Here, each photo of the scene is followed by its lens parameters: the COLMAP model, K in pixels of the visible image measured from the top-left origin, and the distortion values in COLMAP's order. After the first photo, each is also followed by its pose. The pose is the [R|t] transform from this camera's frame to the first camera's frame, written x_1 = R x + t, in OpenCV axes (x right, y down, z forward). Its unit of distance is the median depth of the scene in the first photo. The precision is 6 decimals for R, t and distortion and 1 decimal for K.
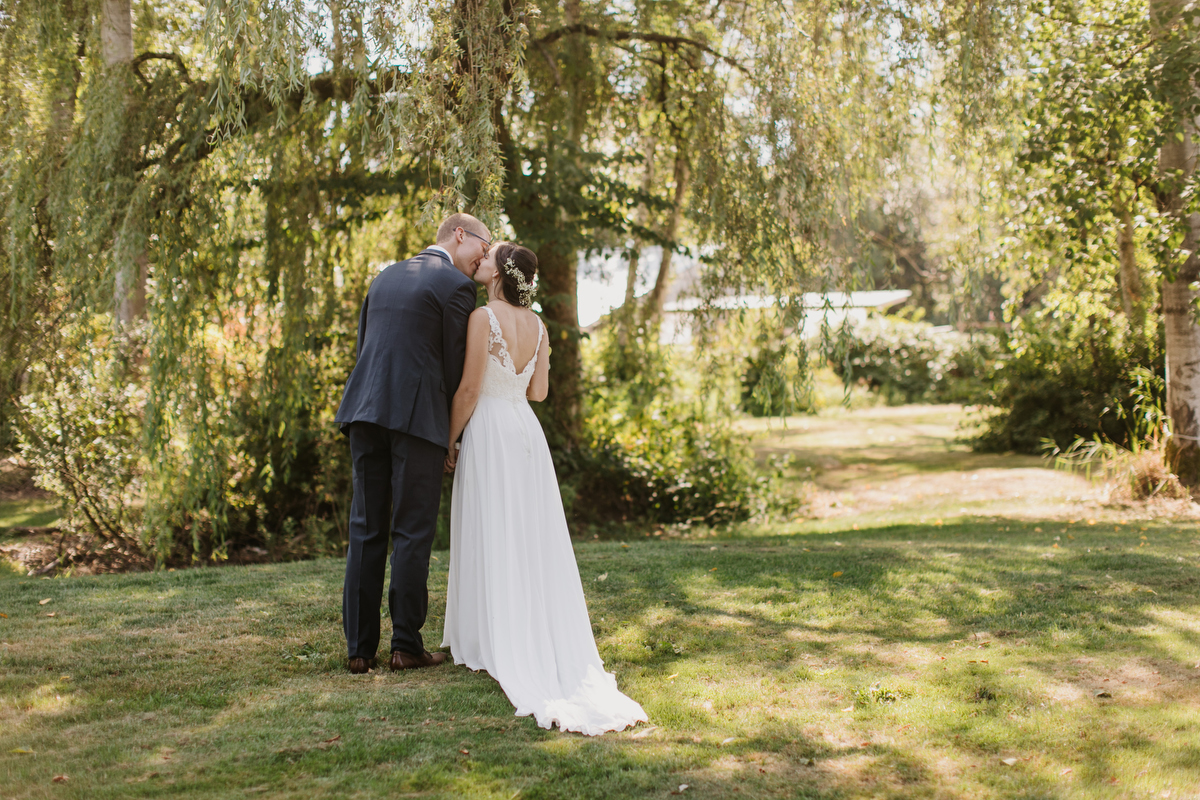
lens RADIAL K [[1773.8, 0, 597.1], [0, 1773.8, 387.6], [0, 0, 1]] dist [0.050349, 0.000000]
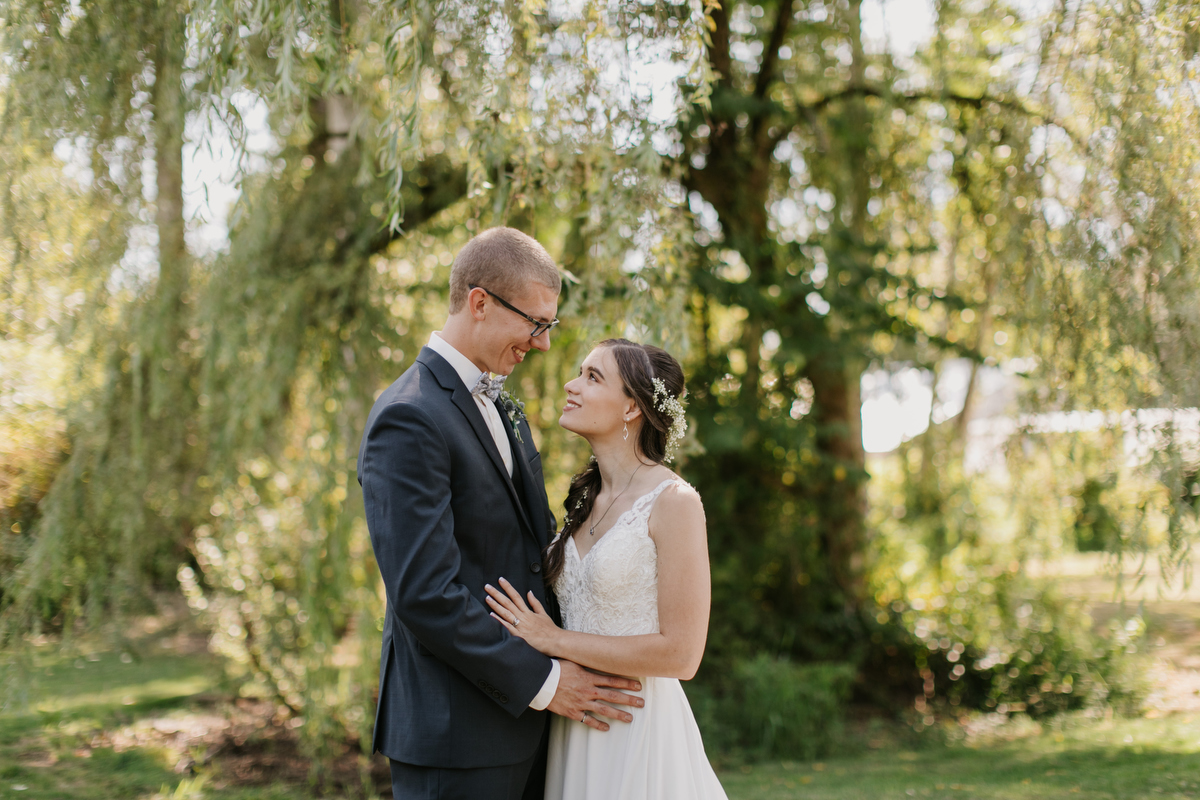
lens RADIAL K [[1773.8, 0, 596.4], [0, 1773.8, 406.2], [0, 0, 1]] dist [0.050349, 0.000000]
pose [[0.984927, -0.006767, -0.172837, 0.010528], [-0.003028, 0.998407, -0.056347, -0.011864], [0.172943, 0.056021, 0.983337, 0.176201]]
